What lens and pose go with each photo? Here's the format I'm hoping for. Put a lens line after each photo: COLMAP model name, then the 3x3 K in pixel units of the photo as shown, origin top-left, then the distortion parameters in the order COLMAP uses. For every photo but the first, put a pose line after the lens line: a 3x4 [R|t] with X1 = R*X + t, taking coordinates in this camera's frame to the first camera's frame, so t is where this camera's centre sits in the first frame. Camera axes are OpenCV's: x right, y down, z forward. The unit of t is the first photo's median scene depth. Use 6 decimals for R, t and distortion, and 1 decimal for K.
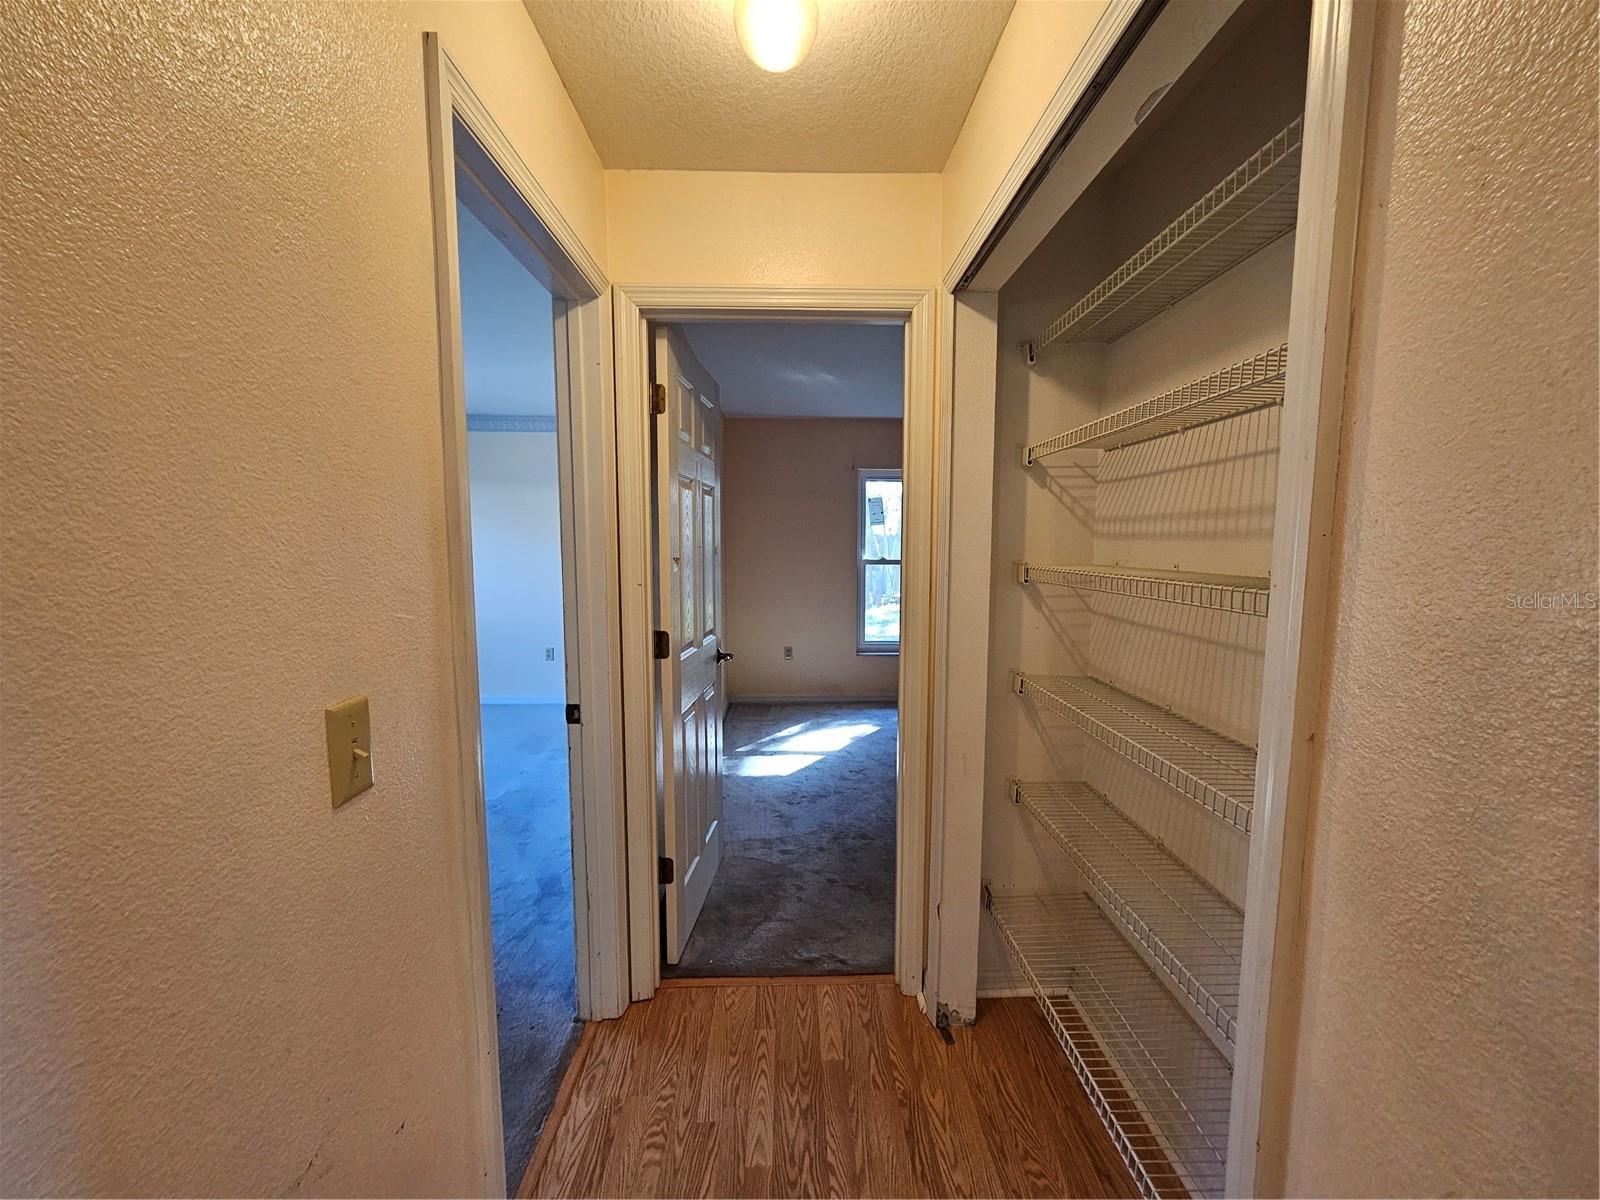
lens RADIAL K [[657.9, 0, 799.0], [0, 657.9, 606.2], [0, 0, 1]] dist [-0.001069, 0.000467]
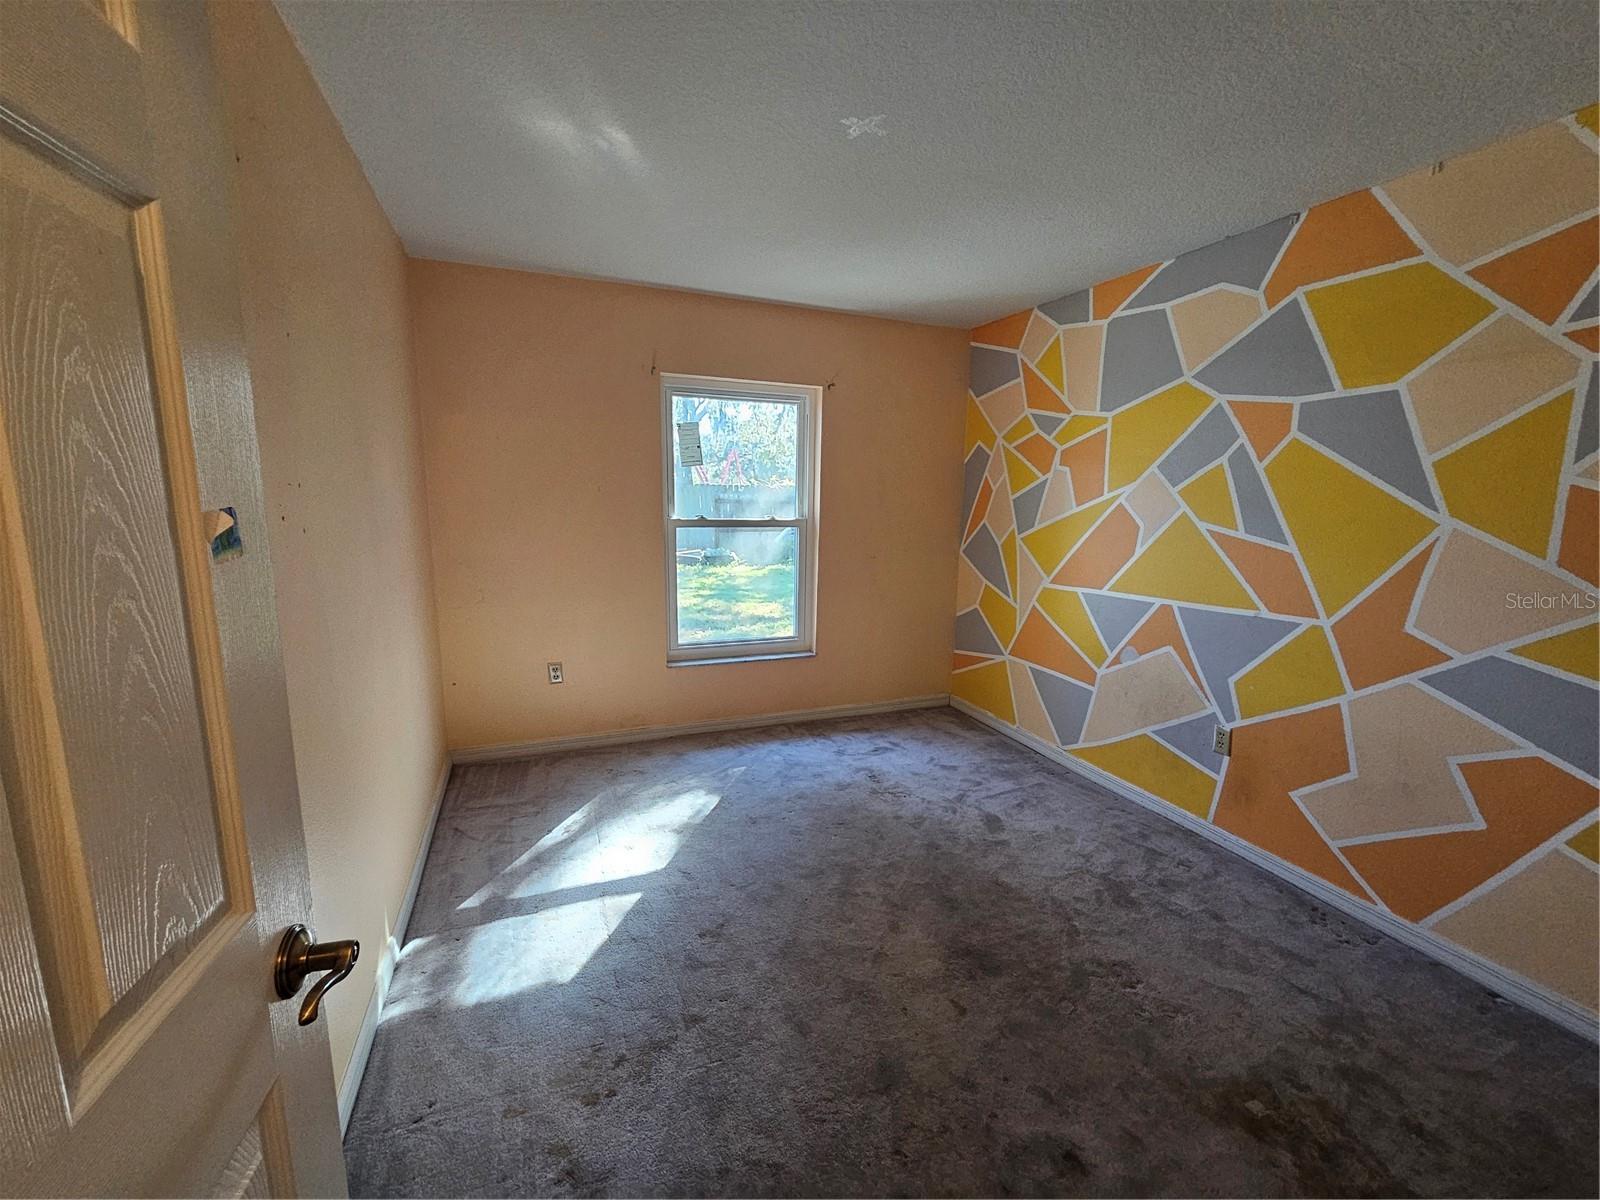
lens RADIAL K [[657.9, 0, 814.9], [0, 657.9, 598.2], [0, 0, 1]] dist [-0.001069, 0.000467]
pose [[0.928920, -0.048050, 0.367149, -0.014139], [0.024487, 0.997346, 0.068572, -0.041448], [-0.369469, -0.054707, 0.927631, 0.410995]]
